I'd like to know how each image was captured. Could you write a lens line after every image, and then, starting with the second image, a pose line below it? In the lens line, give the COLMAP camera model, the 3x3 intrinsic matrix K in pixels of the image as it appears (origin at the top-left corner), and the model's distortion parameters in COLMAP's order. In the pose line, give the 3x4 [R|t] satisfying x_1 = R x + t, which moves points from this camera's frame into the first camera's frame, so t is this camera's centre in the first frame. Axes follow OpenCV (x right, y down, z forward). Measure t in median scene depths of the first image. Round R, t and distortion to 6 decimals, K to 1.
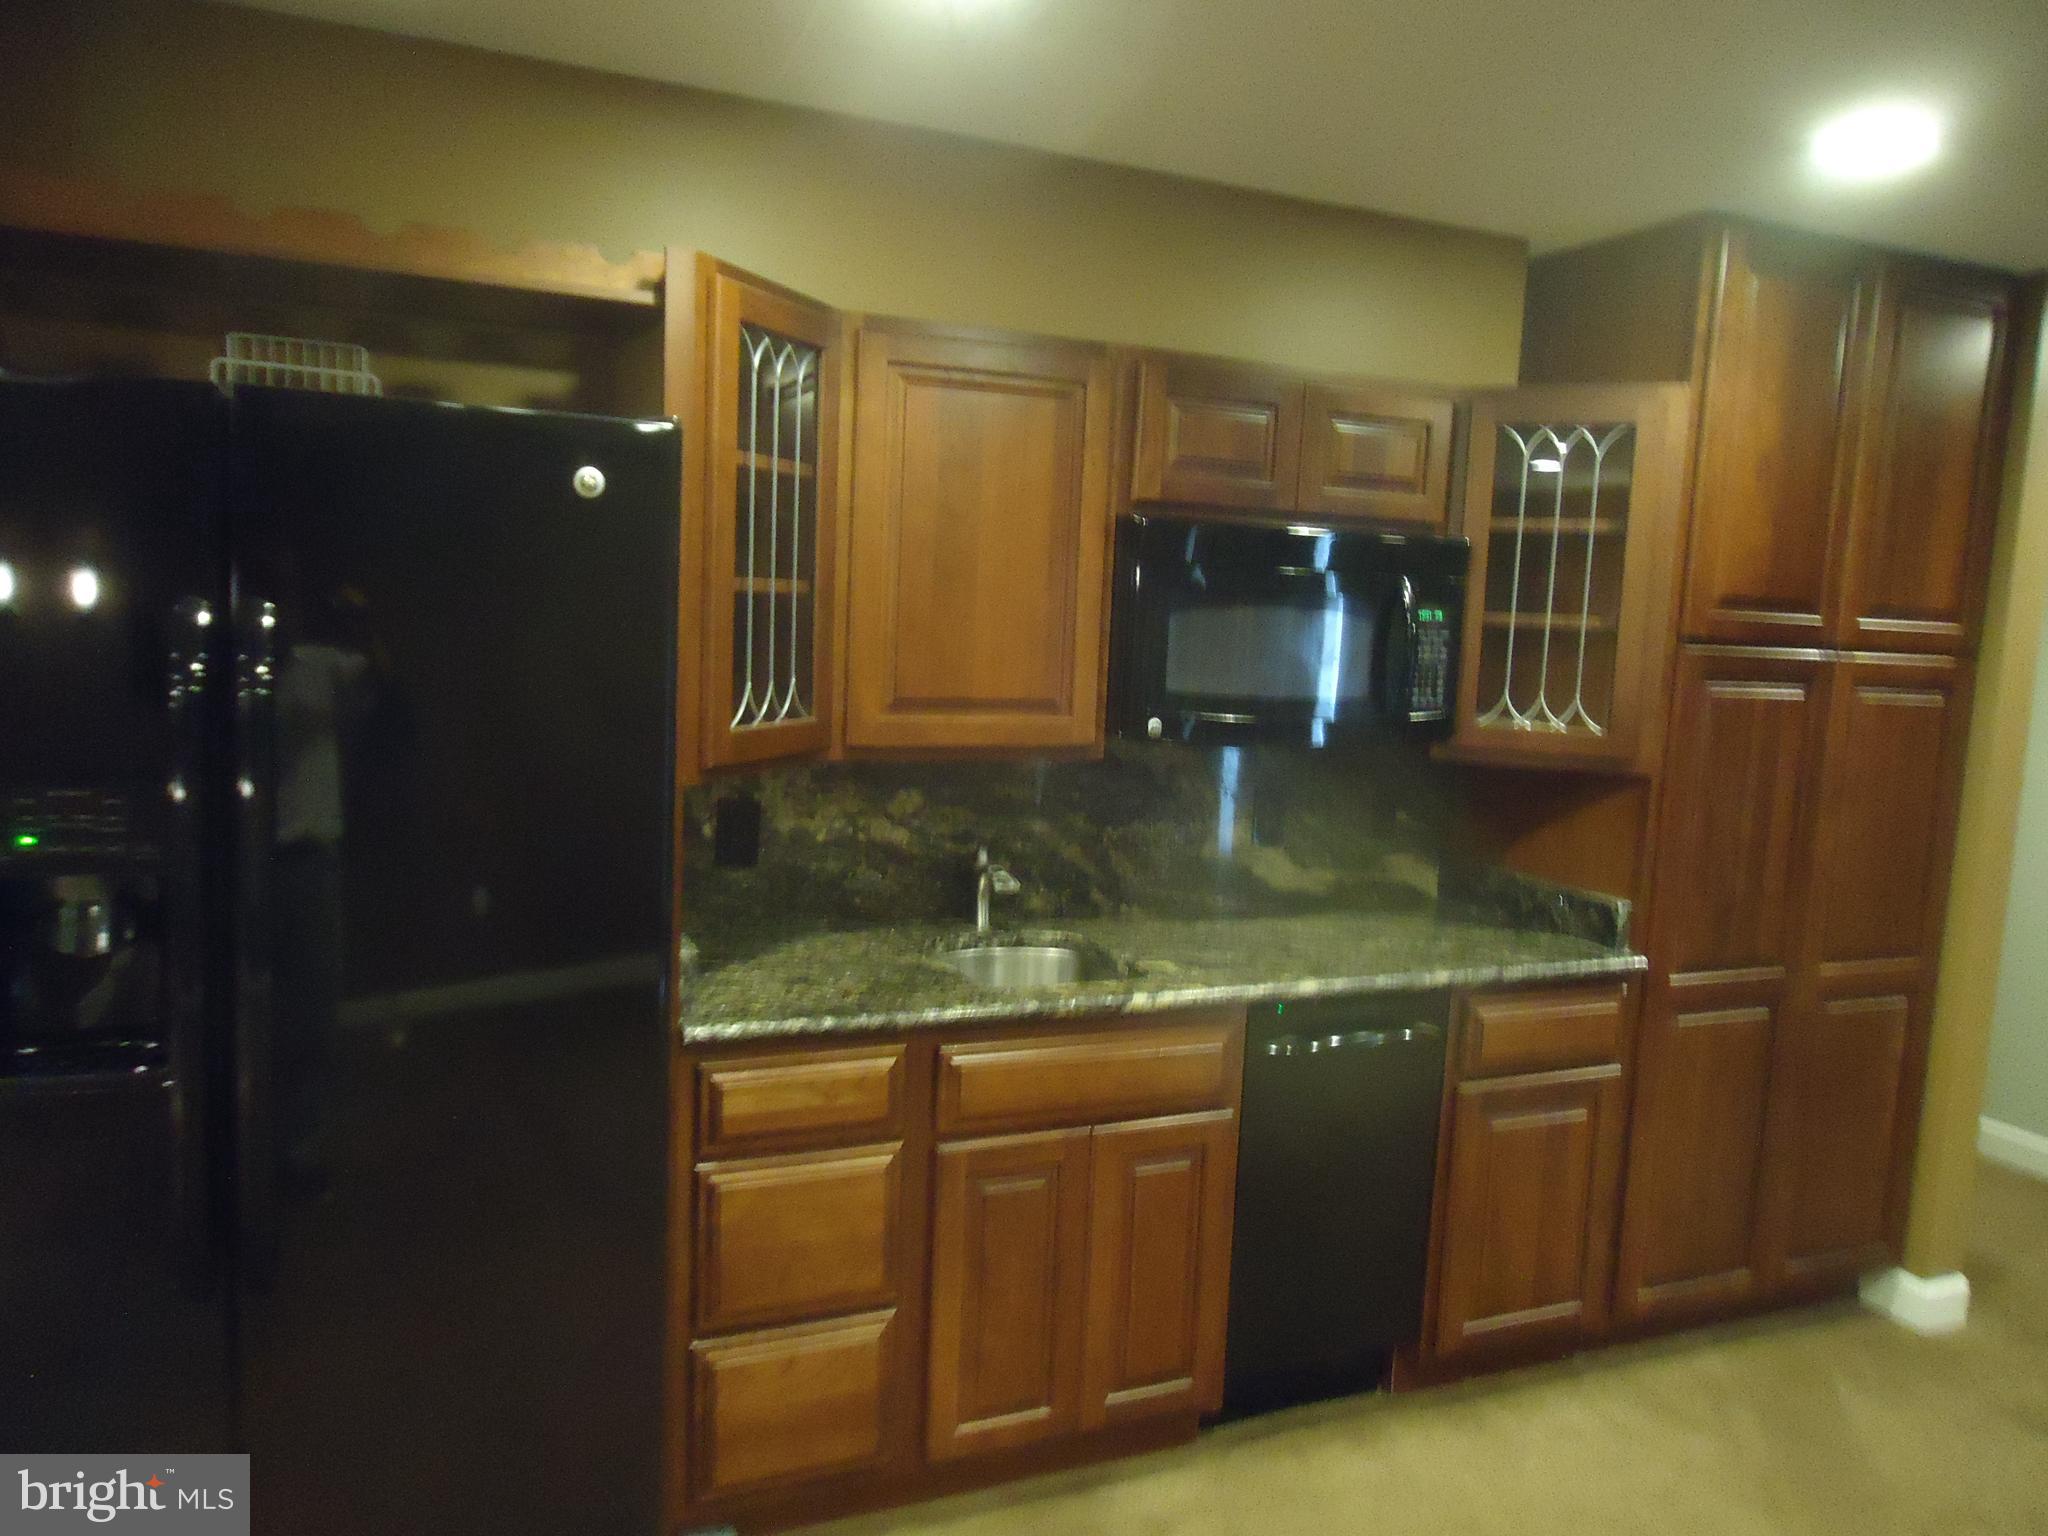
lens RADIAL K [[1477.8, 0, 1015.7], [0, 1477.8, 772.4], [0, 0, 1]] dist [-0.011655, 0.011382]
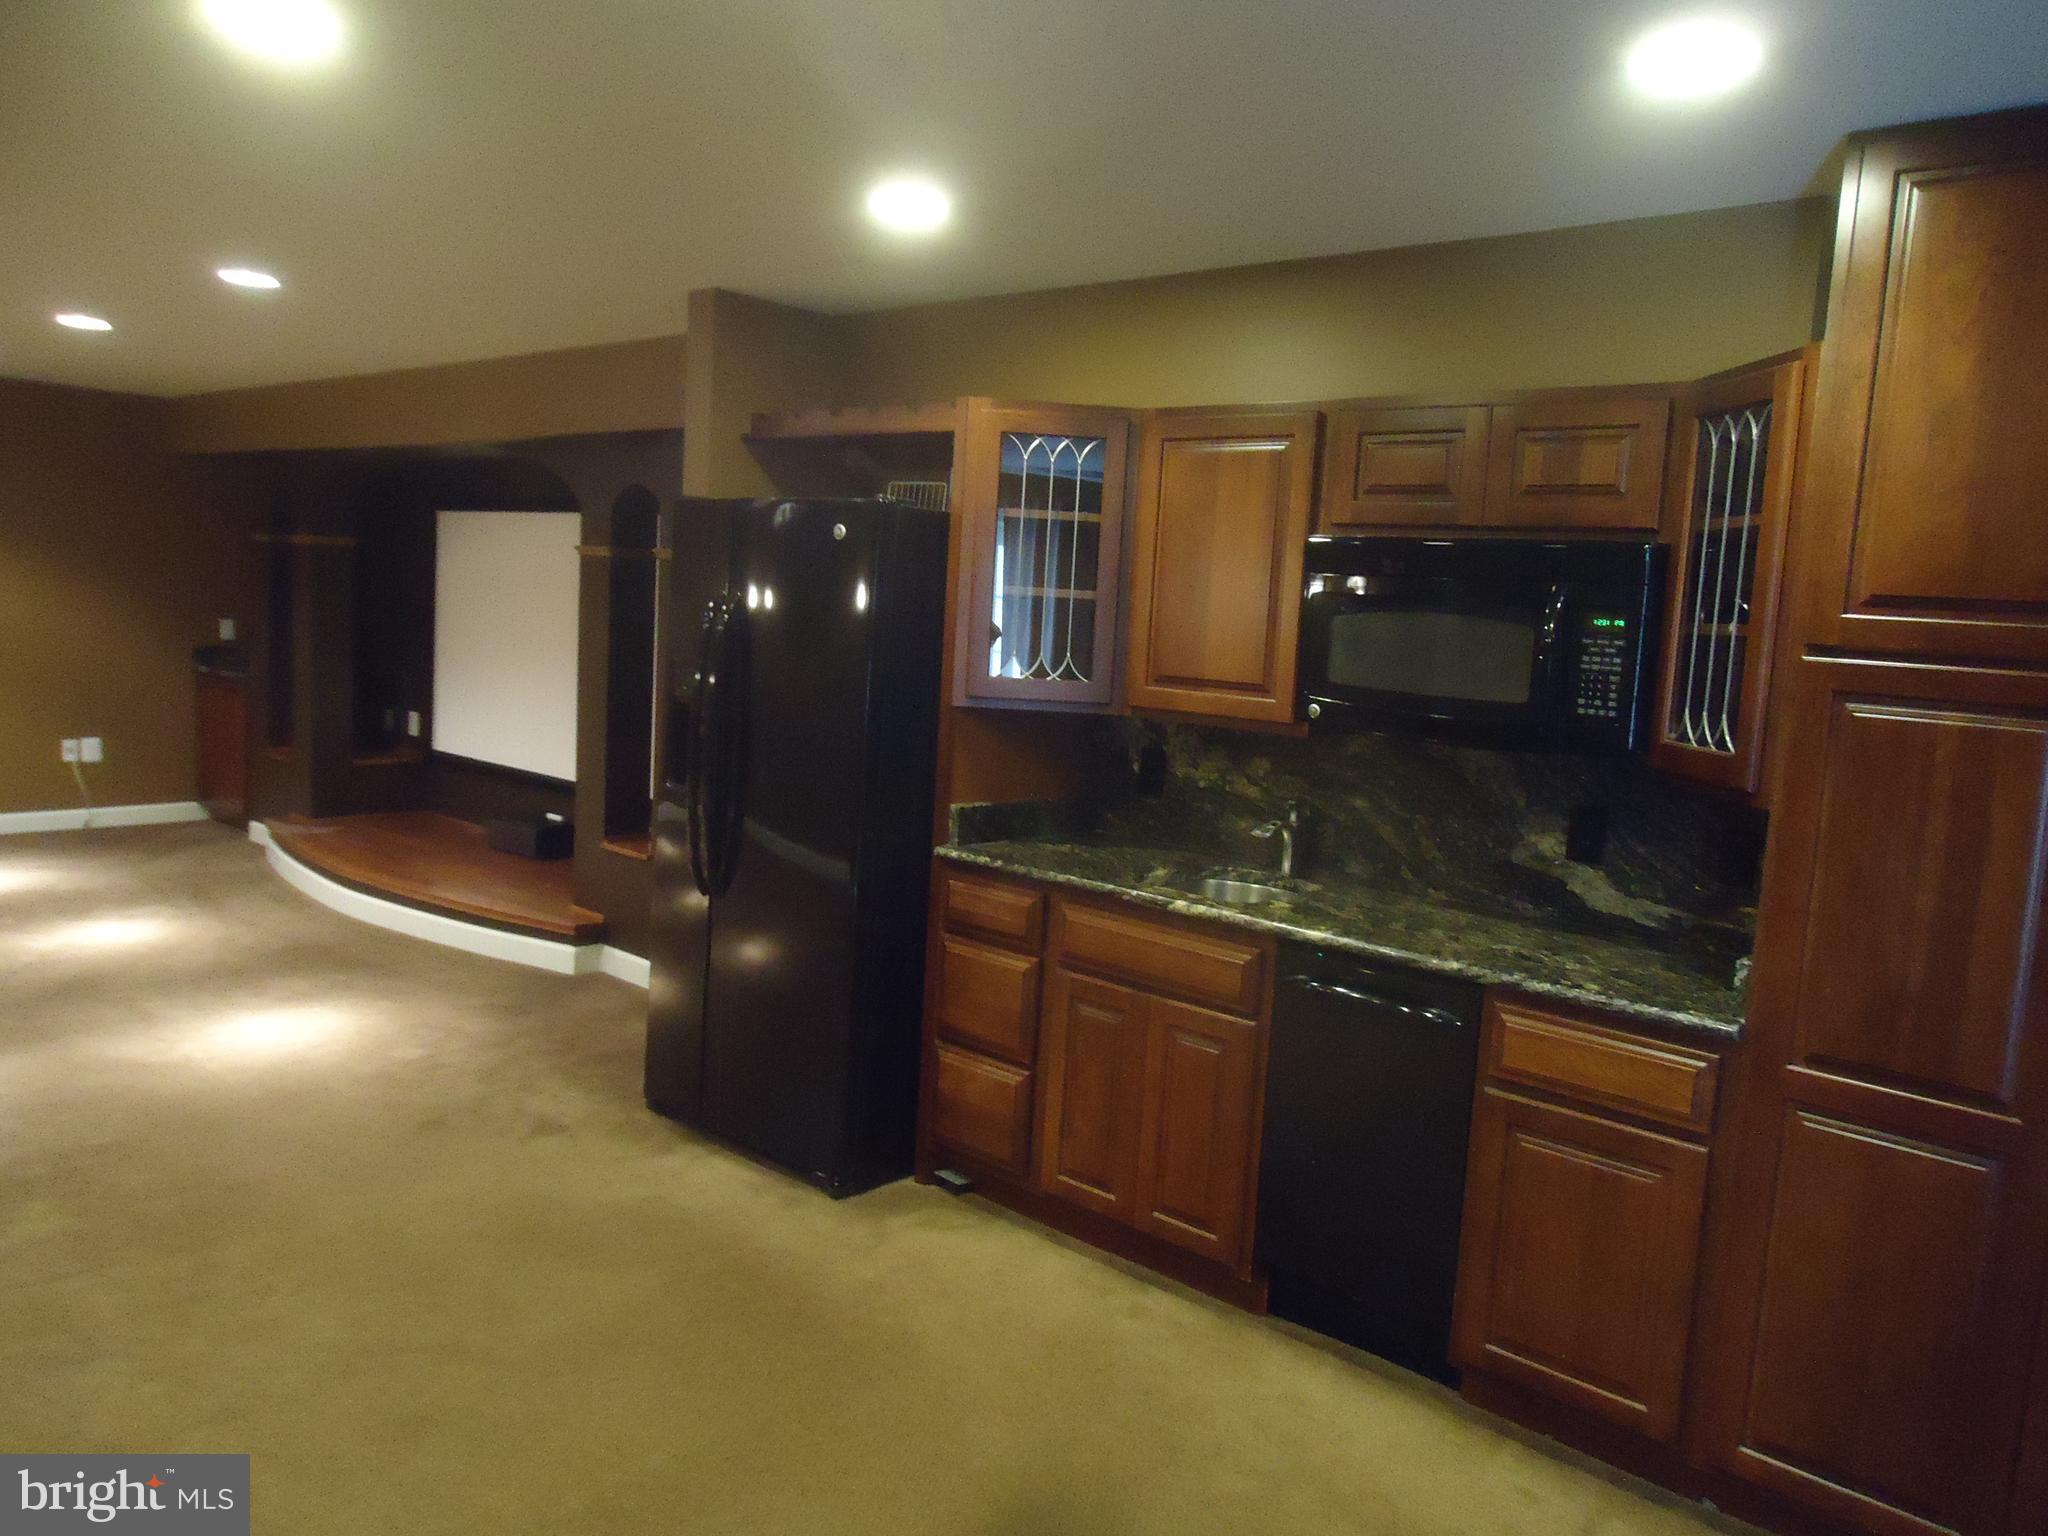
lens RADIAL K [[1477.8, 0, 1003.9], [0, 1477.8, 766.2], [0, 0, 1]] dist [-0.011655, 0.011382]
pose [[0.423035, 0.085043, -0.902114, 1.030500], [-0.147972, 0.988705, 0.023817, 0.022198], [0.893950, 0.123412, 0.430840, 0.247702]]
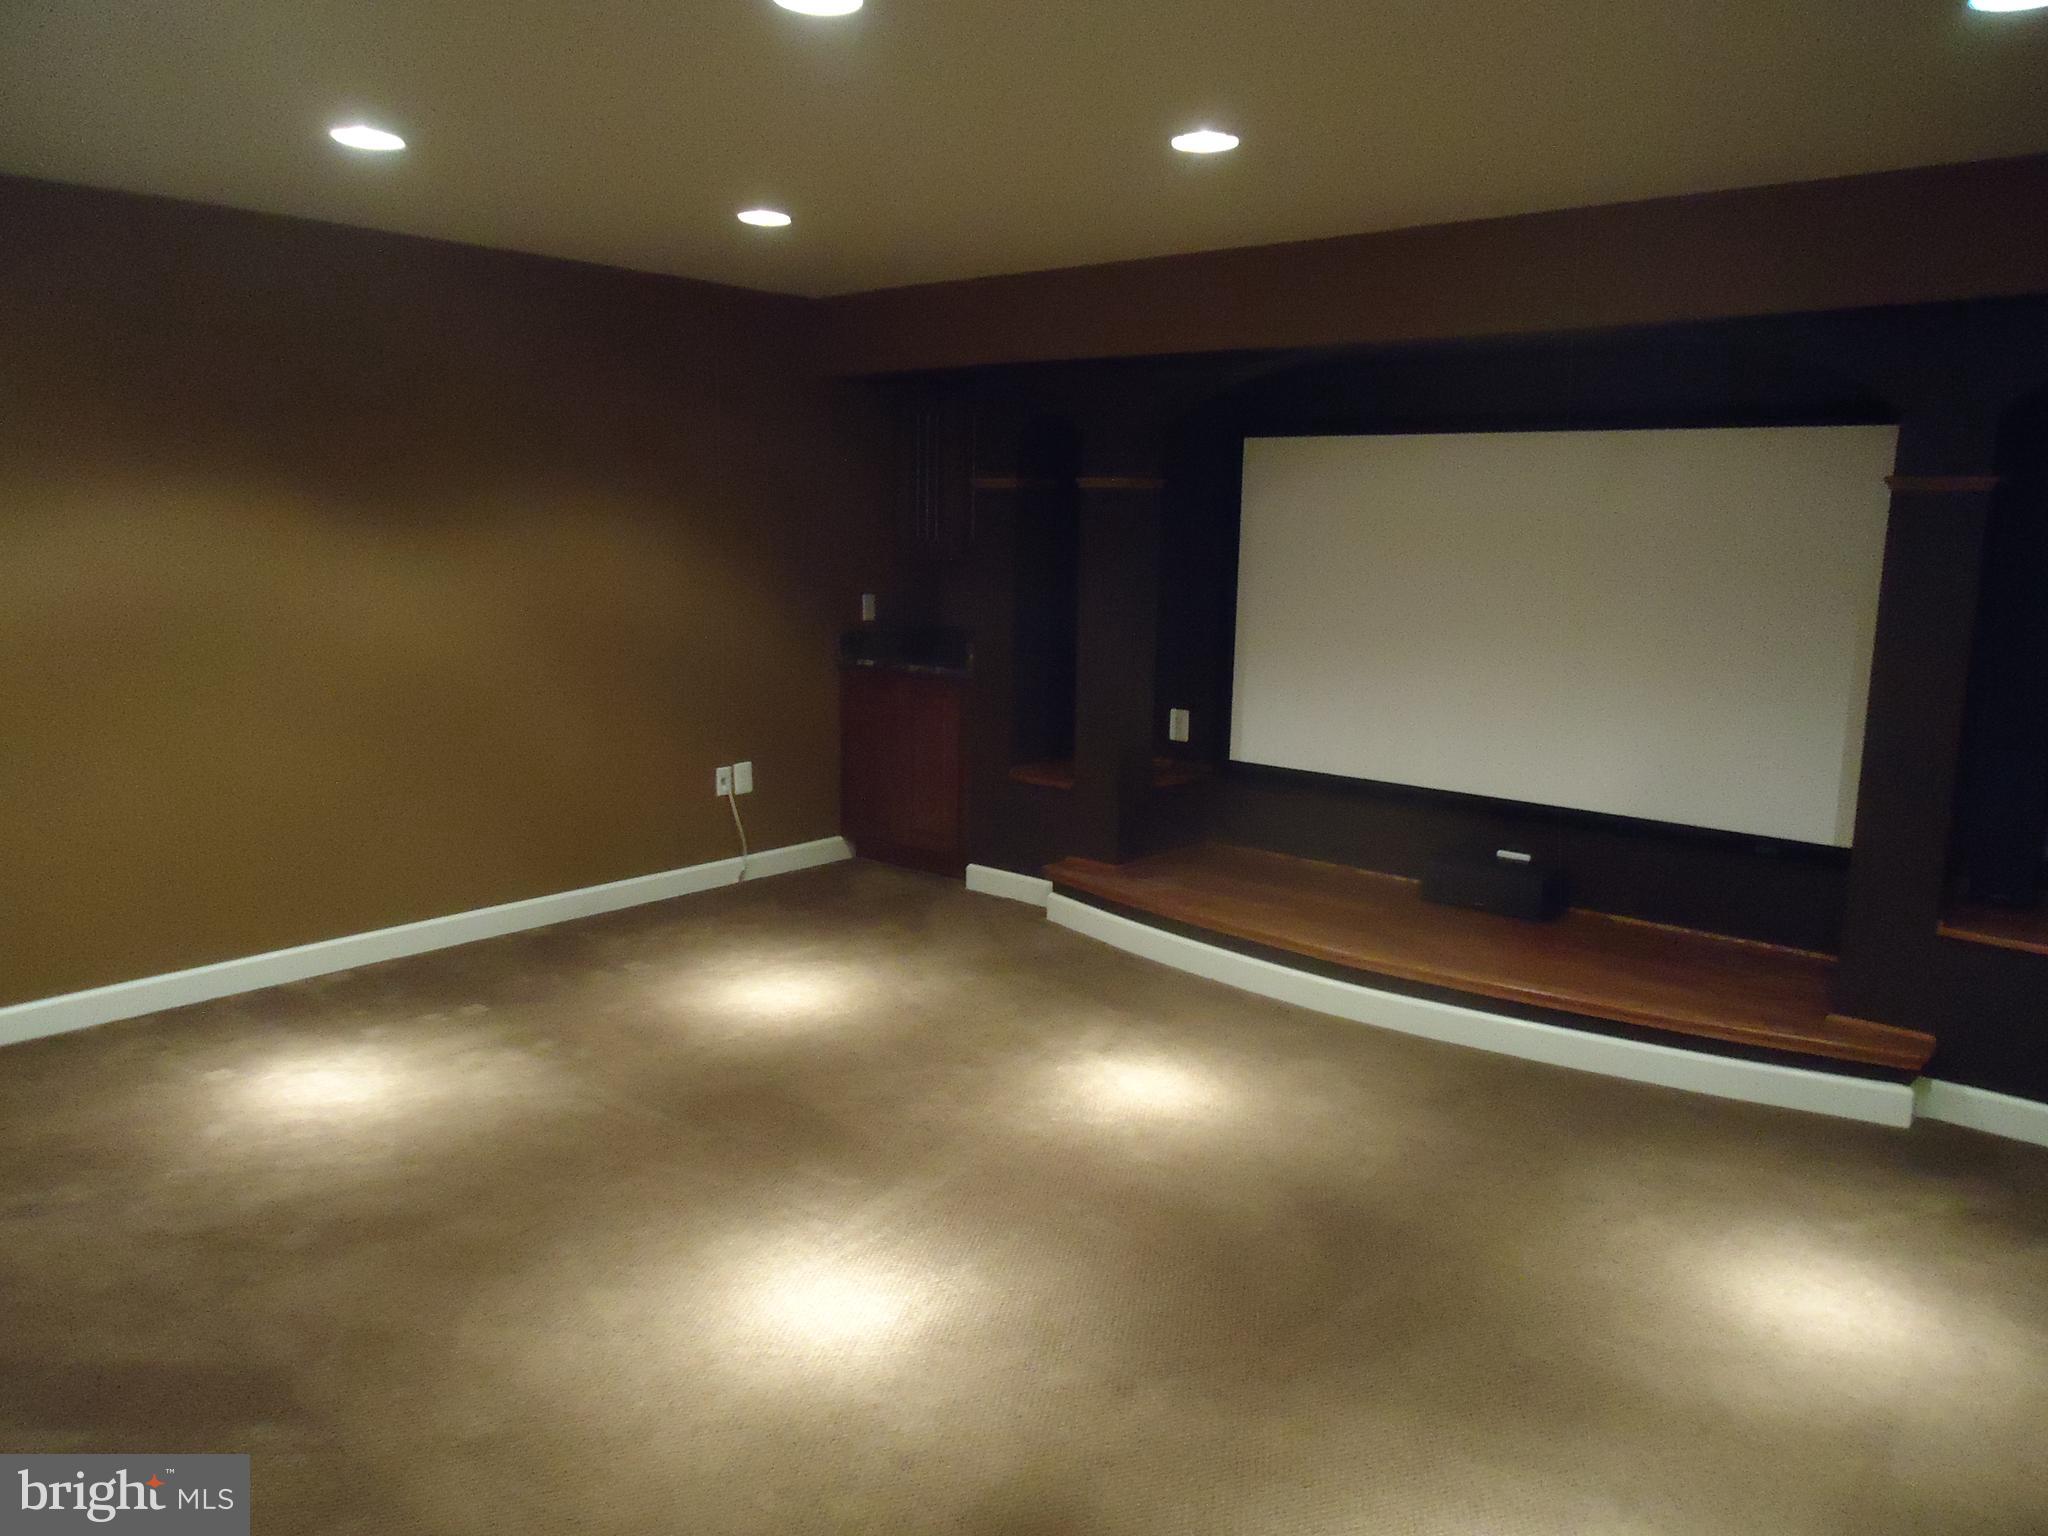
lens RADIAL K [[1477.8, 0, 1021.5], [0, 1477.8, 766.4], [0, 0, 1]] dist [-0.011655, 0.011382]
pose [[0.437963, 0.116860, -0.891365, -0.191086], [-0.104922, 0.991384, 0.078420, 0.092019], [0.892849, 0.059179, 0.446450, -0.694487]]
